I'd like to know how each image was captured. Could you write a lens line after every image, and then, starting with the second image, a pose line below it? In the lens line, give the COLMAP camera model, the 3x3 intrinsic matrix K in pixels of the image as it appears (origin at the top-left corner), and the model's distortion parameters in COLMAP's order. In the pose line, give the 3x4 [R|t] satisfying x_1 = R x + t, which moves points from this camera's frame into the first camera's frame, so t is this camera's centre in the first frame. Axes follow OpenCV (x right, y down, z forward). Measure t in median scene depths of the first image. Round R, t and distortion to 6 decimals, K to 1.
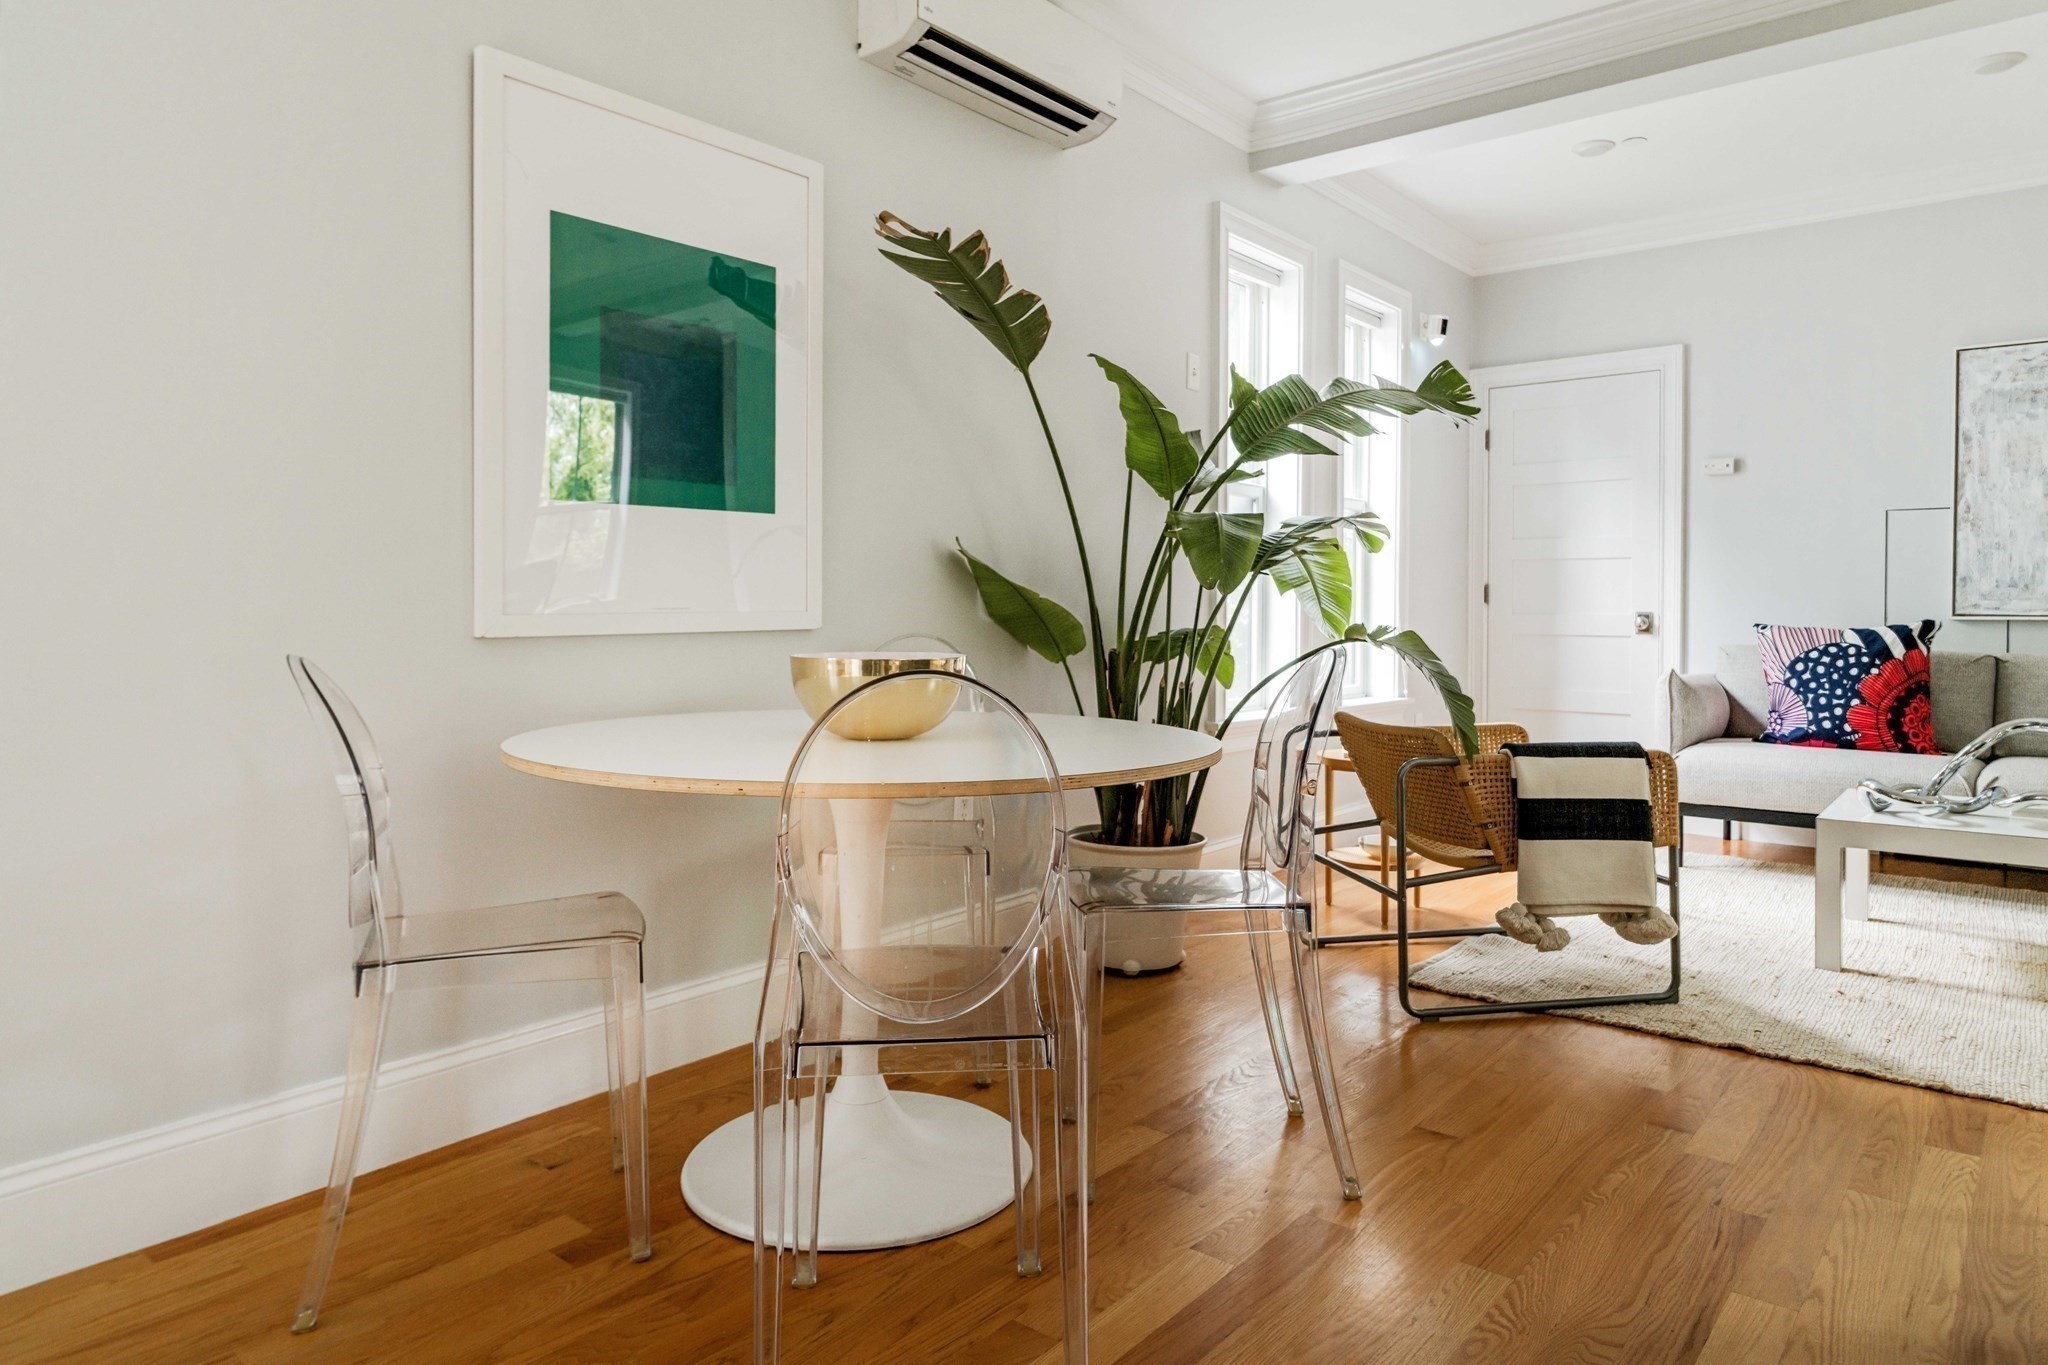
lens RADIAL K [[1286.5, 0, 1021.3], [0, 1286.5, 615.6], [0, 0, 1]] dist [-0.005554, 0.005009]
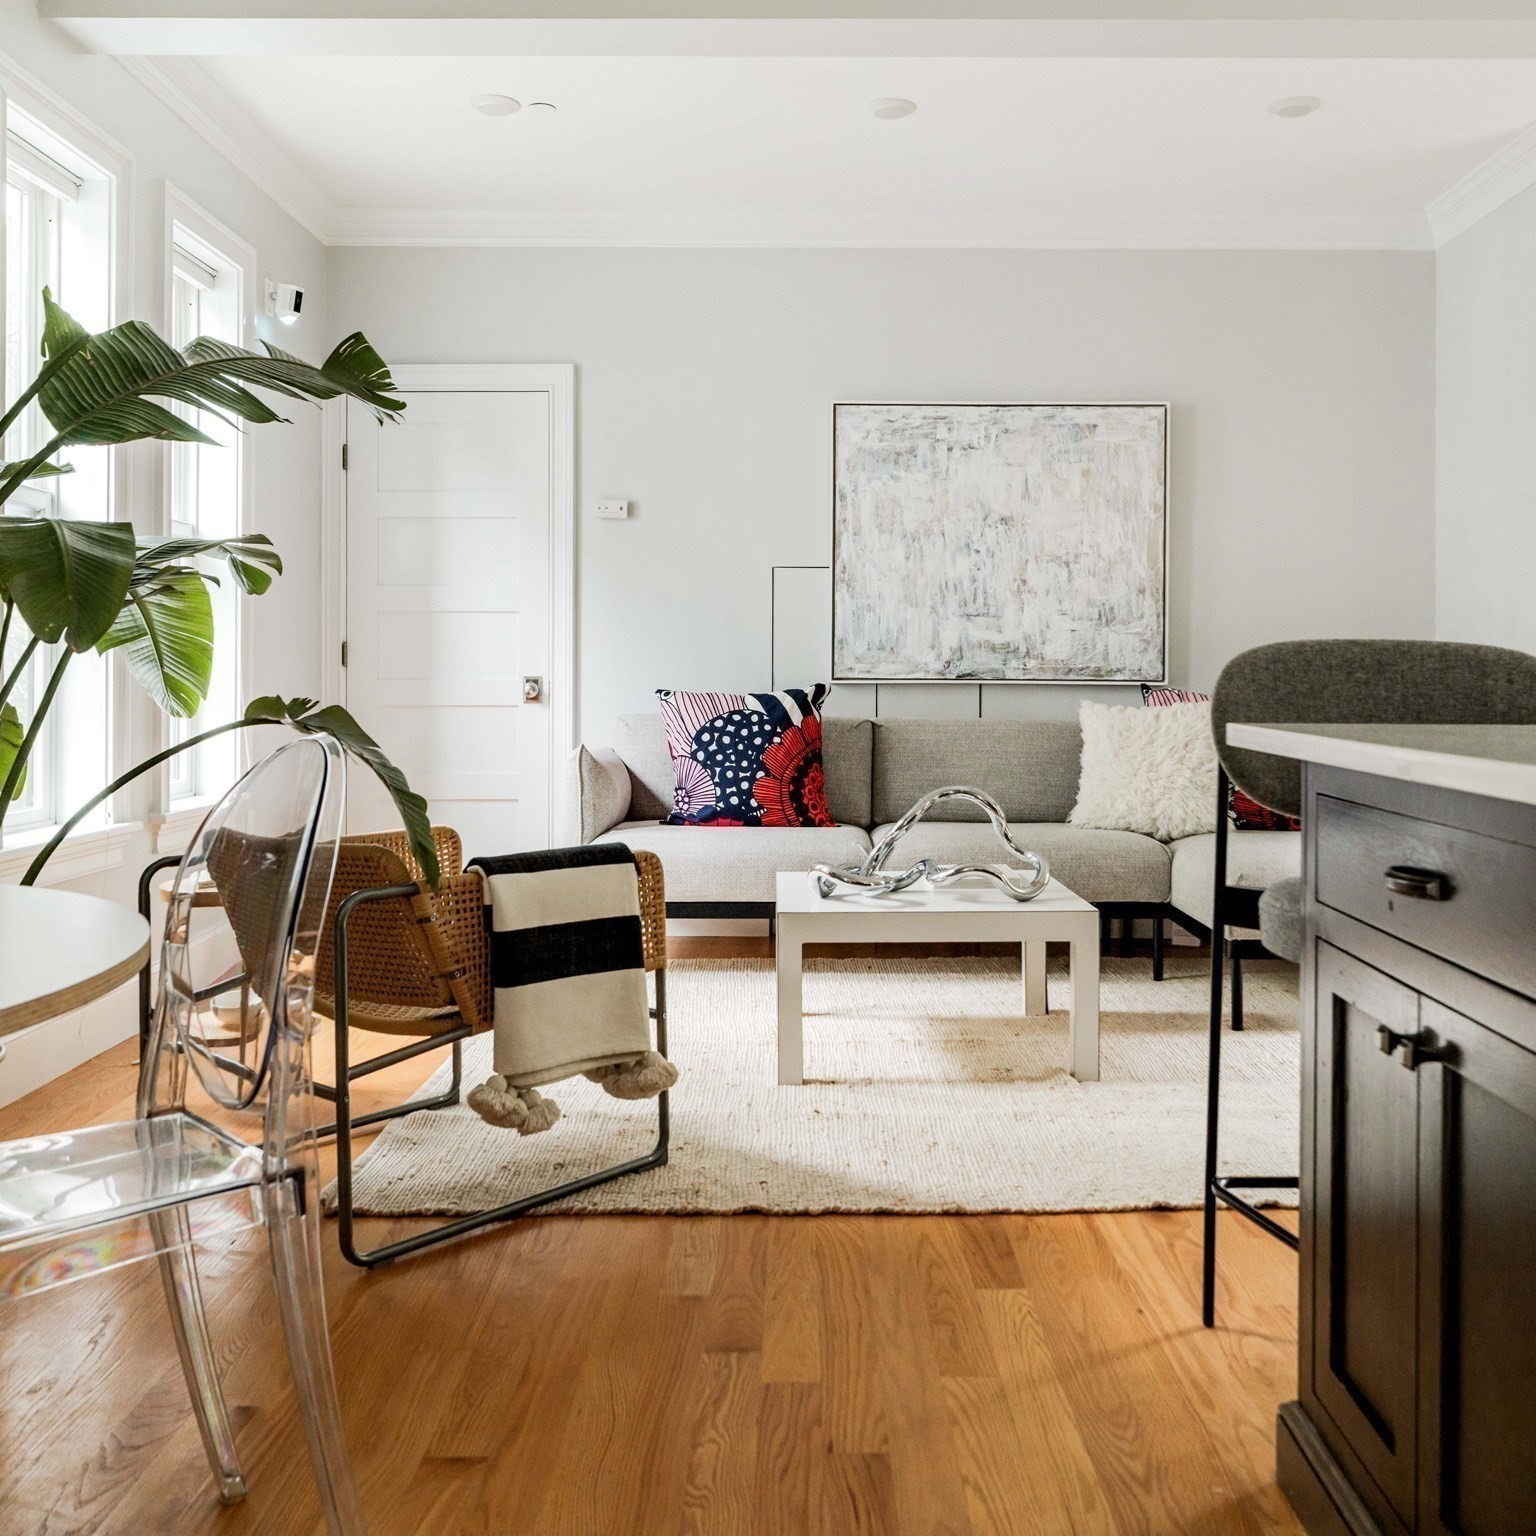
lens RADIAL K [[1538.0, 0, 813.6], [0, 1538.0, 664.1], [0, 0, 1]] dist [0.001708, 0.000000]
pose [[0.766851, 0.001287, 0.641824, -0.031711], [0.005811, 0.999943, -0.008948, -0.001529], [-0.641799, 0.010592, 0.766800, 0.172405]]
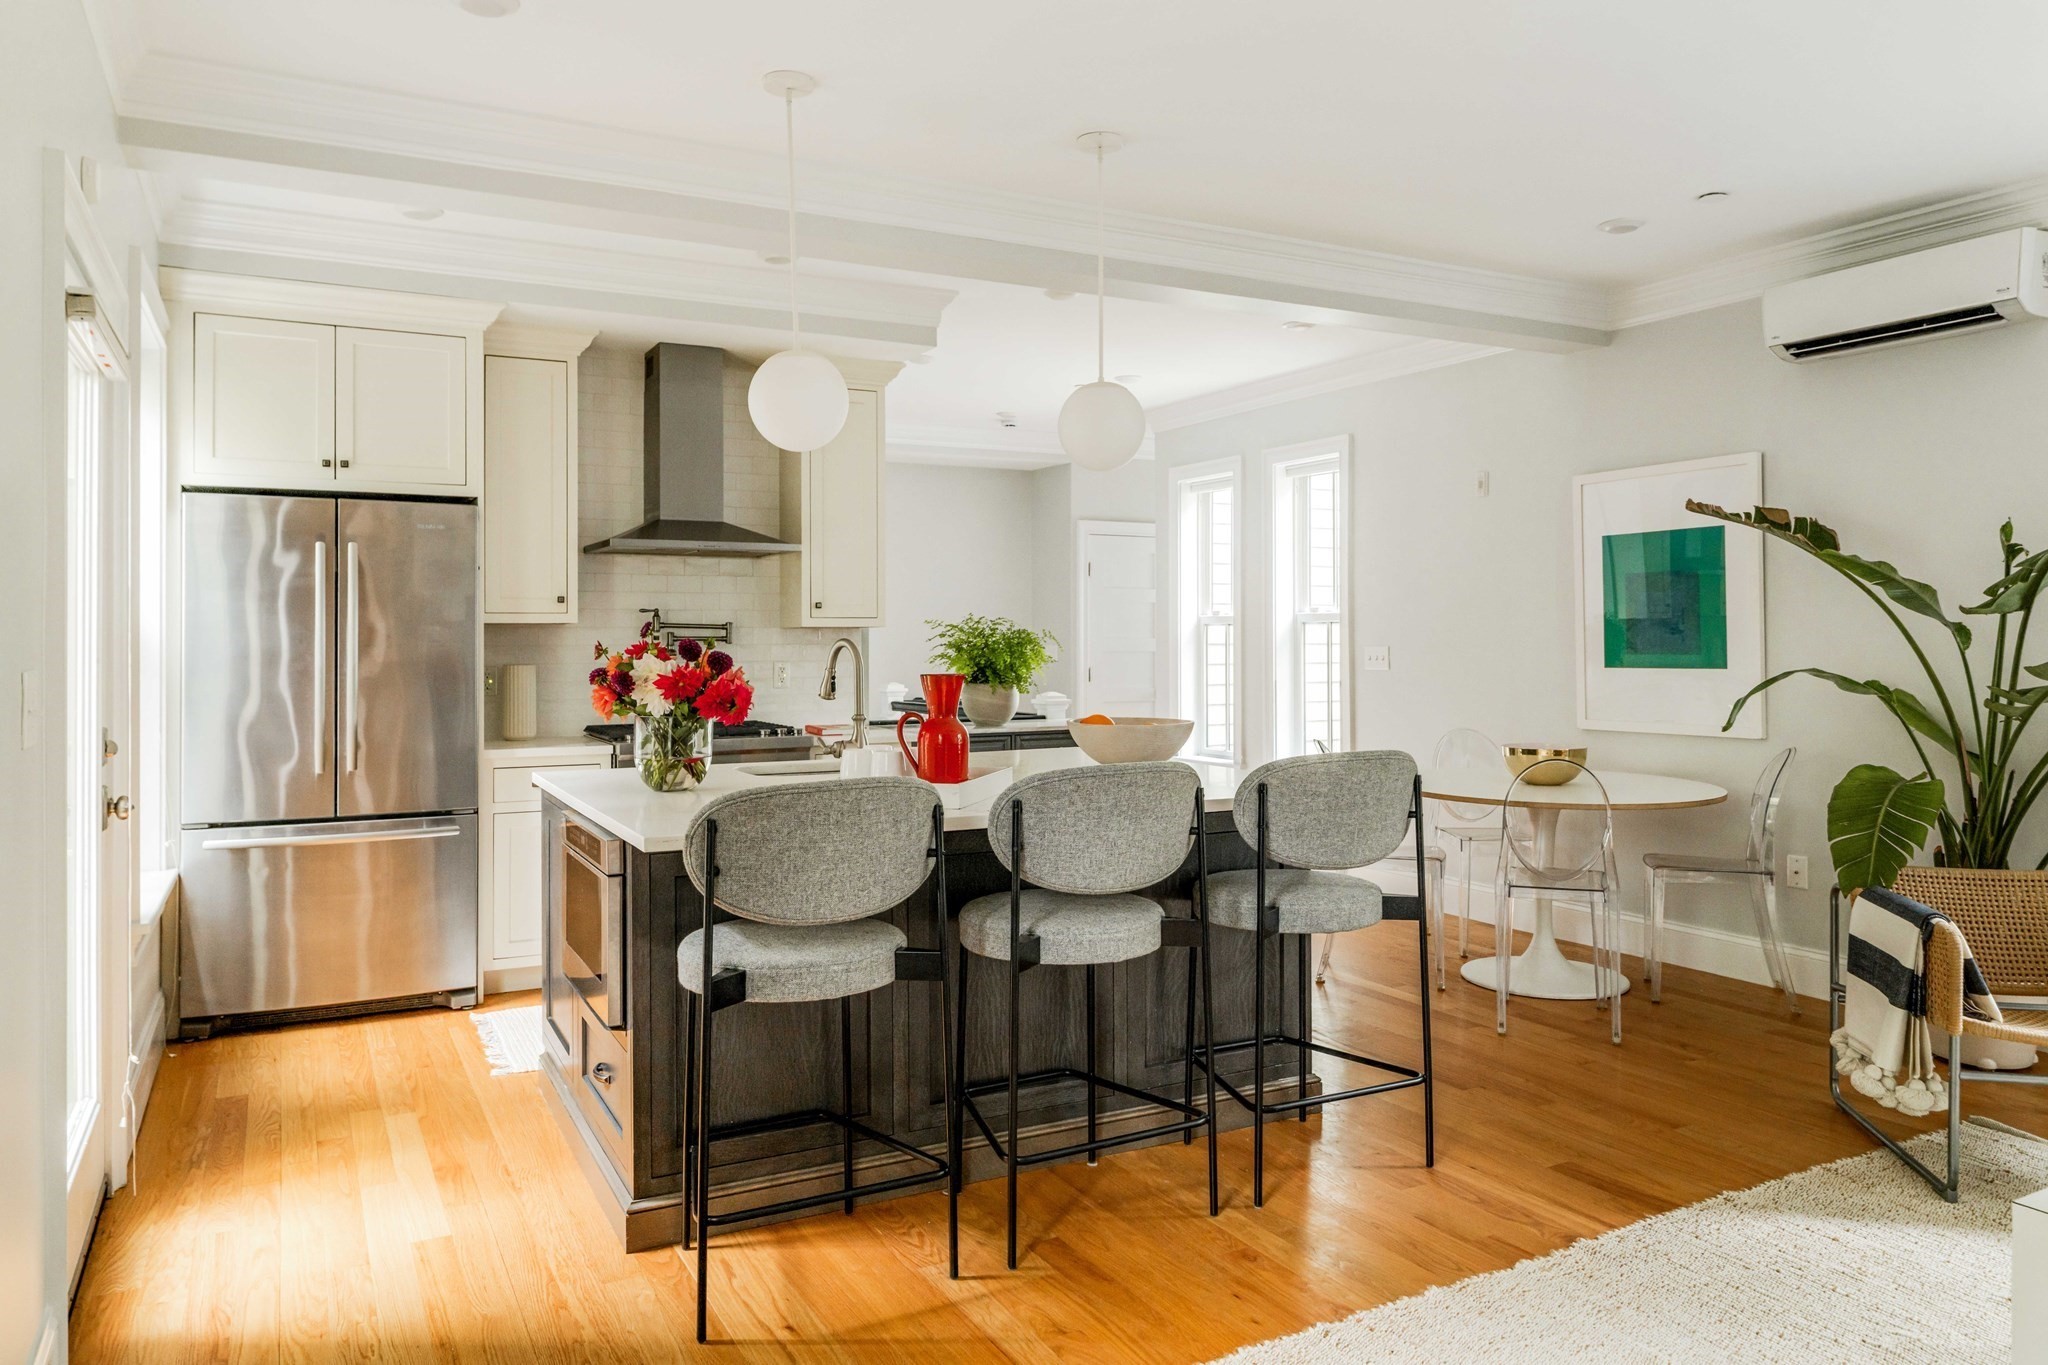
lens RADIAL K [[1368.5, 0, 1012.7], [0, 1368.5, 628.5], [0, 0, 1]] dist [0.001458, 0.000014]
pose [[-0.388277, -0.009663, -0.921492, 1.463849], [-0.006754, 0.999948, -0.007640, -0.088042], [0.921518, 0.003257, -0.388322, 0.655798]]
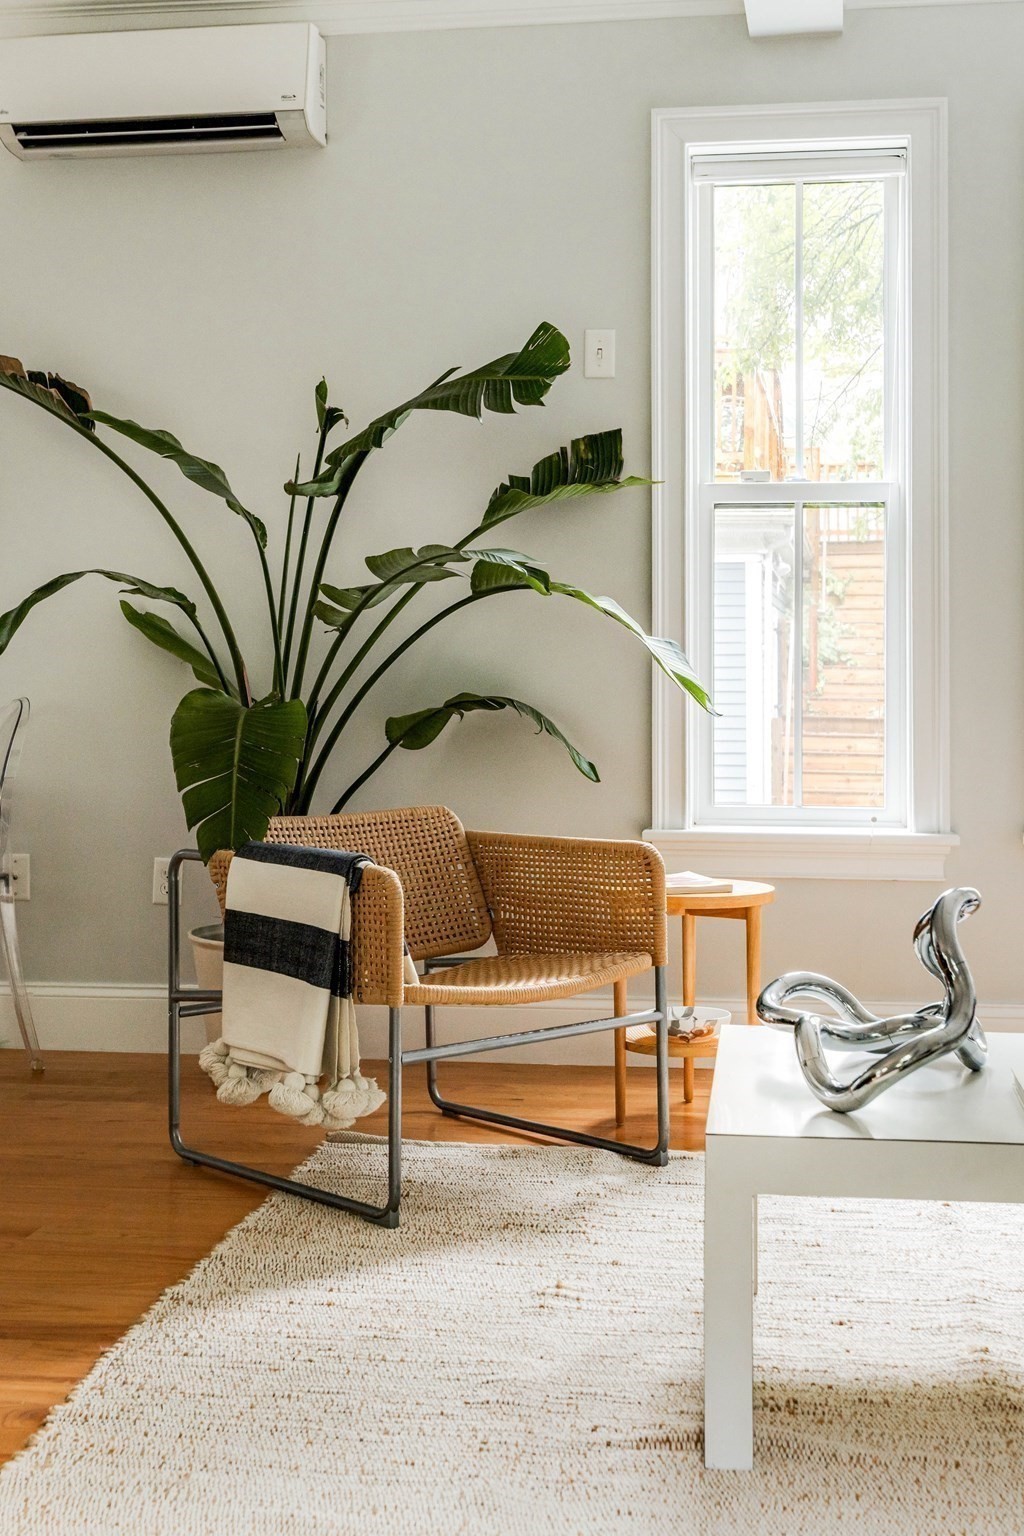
lens RADIAL K [[2029.0, 0, 491.1], [0, 2029.0, 645.2], [0, 0, 1]] dist [0.001776, 0.000000]
pose [[0.503905, -0.013743, -0.863650, 1.304116], [-0.003186, 0.999837, -0.017769, 0.000037], [0.863753, 0.011705, 0.503779, 0.416597]]
